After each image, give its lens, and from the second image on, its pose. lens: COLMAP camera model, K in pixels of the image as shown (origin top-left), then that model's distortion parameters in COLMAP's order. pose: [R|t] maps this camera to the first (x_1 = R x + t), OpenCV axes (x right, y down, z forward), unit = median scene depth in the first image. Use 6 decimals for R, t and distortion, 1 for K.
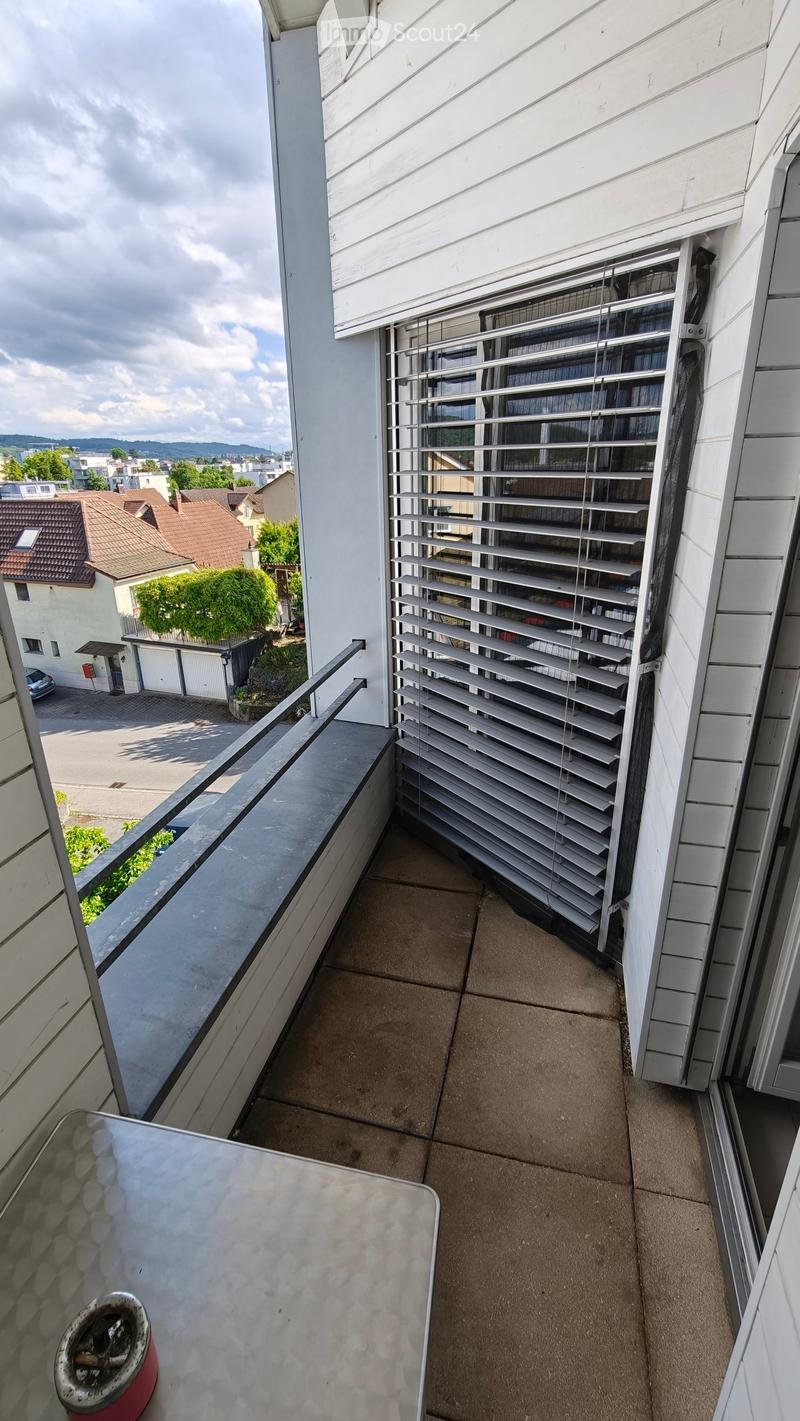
lens RADIAL K [[633.6, 0, 400.3], [0, 633.6, 712.6], [0, 0, 1]] dist [-0.000220, 0.000062]
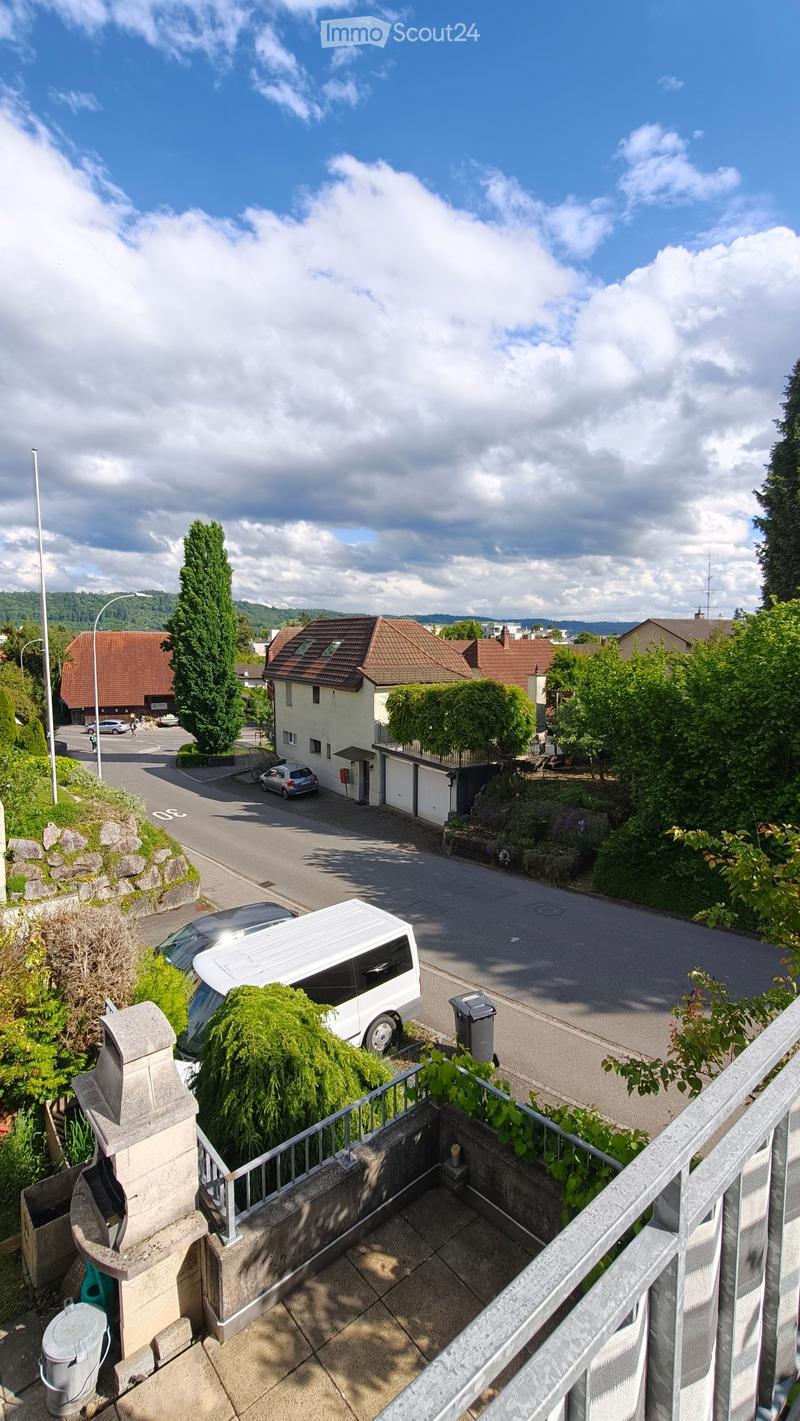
lens RADIAL K [[633.6, 0, 404.0], [0, 633.6, 704.4], [0, 0, 1]] dist [-0.000220, 0.000062]
pose [[0.809520, 0.073697, -0.582449, 0.155105], [-0.232823, 0.951042, -0.203254, 0.007751], [0.538954, 0.300146, 0.787046, 0.246051]]
